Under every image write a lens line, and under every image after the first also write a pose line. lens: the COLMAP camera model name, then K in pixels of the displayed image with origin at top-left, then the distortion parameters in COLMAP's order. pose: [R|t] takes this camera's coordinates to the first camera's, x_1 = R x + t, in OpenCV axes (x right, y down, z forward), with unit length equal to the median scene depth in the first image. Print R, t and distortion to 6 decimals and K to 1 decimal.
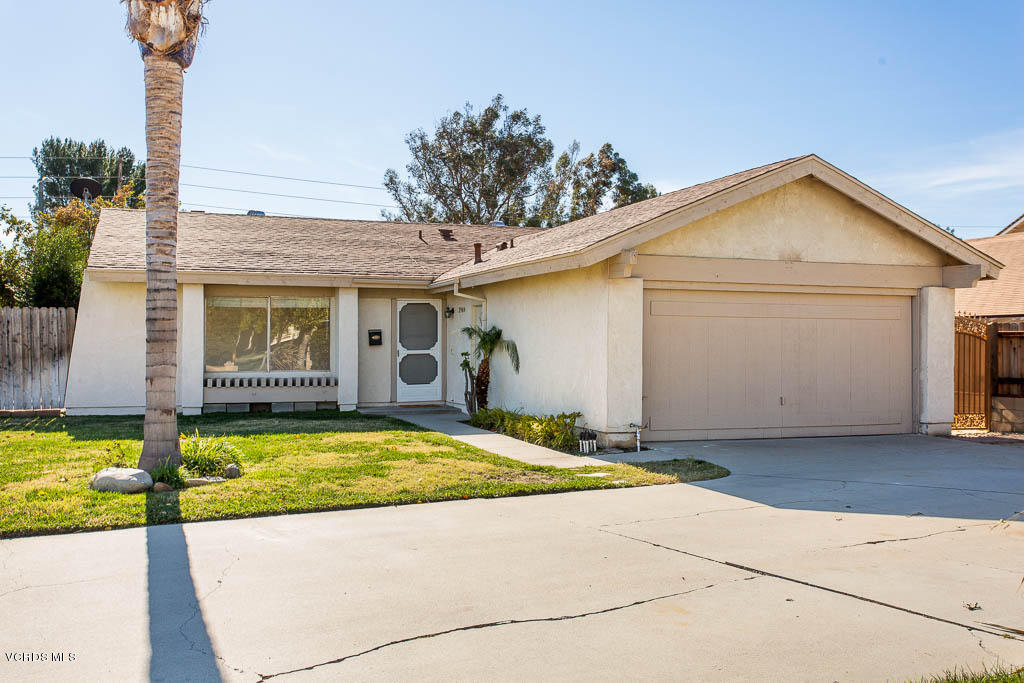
lens RADIAL K [[981.6, 0, 504.2], [0, 981.6, 345.6], [0, 0, 1]] dist [0.001946, 0.000000]
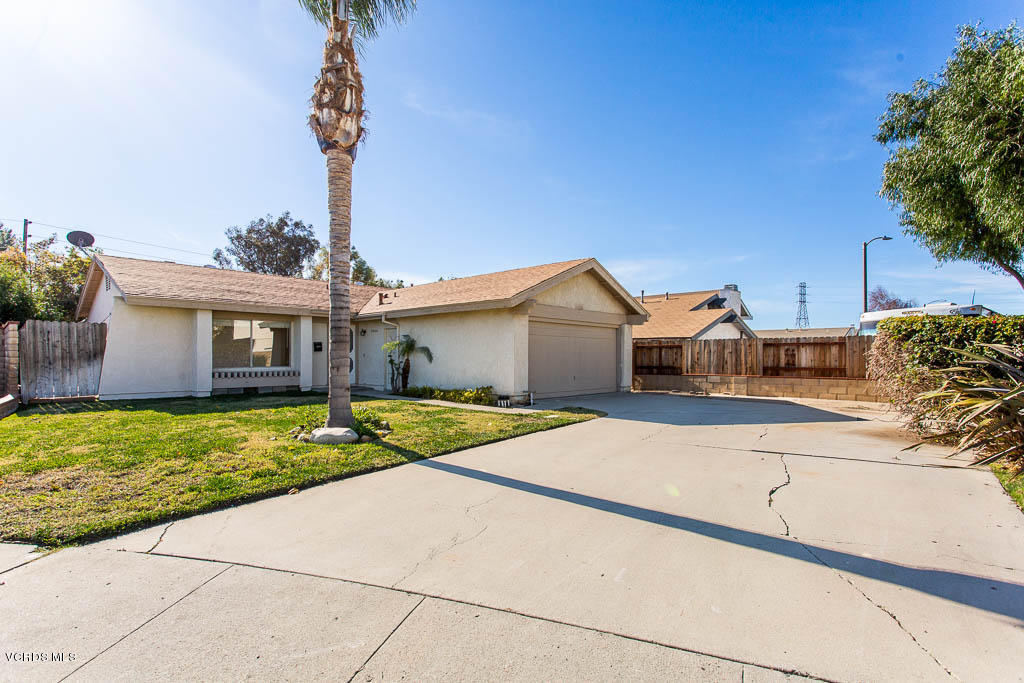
lens RADIAL K [[495.5, 0, 506.9], [0, 495.5, 365.0], [0, 0, 1]] dist [0.000868, 0.002862]
pose [[0.893418, -0.009616, 0.449123, -0.261447], [0.000658, 0.999798, 0.020099, 0.007743], [-0.449226, -0.017661, 0.893244, 0.119746]]
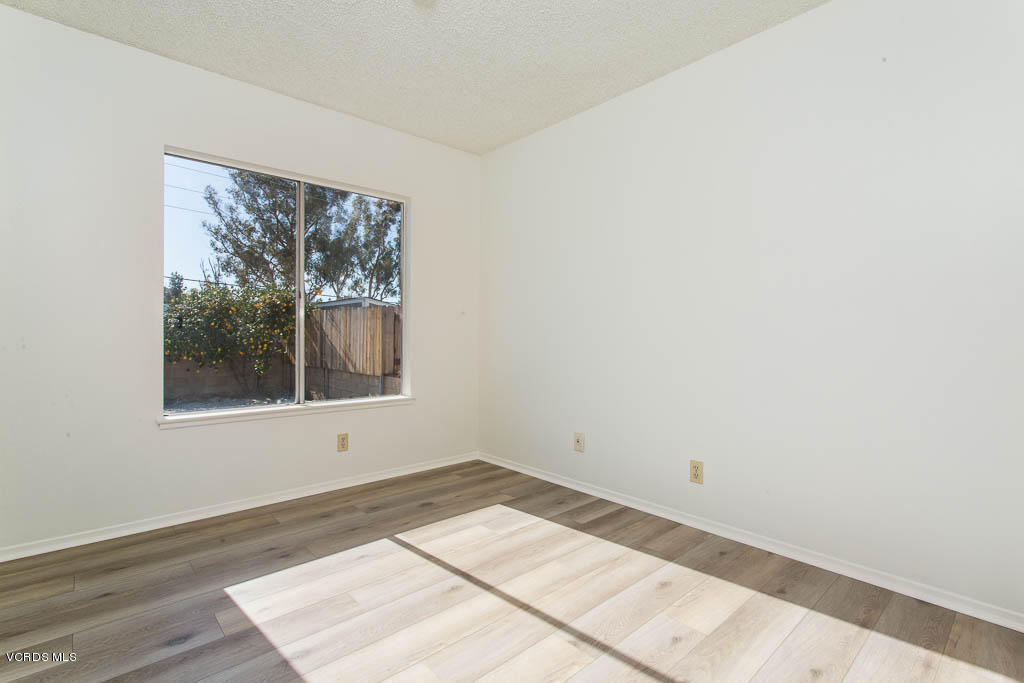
lens RADIAL K [[495.5, 0, 504.0], [0, 495.5, 344.4], [0, 0, 1]] dist [0.000868, 0.002862]
pose [[0.928416, 0.006986, 0.371476, -0.036358], [-0.012089, 0.999862, 0.011411, -0.000155], [-0.371345, -0.015084, 0.928372, 1.484281]]
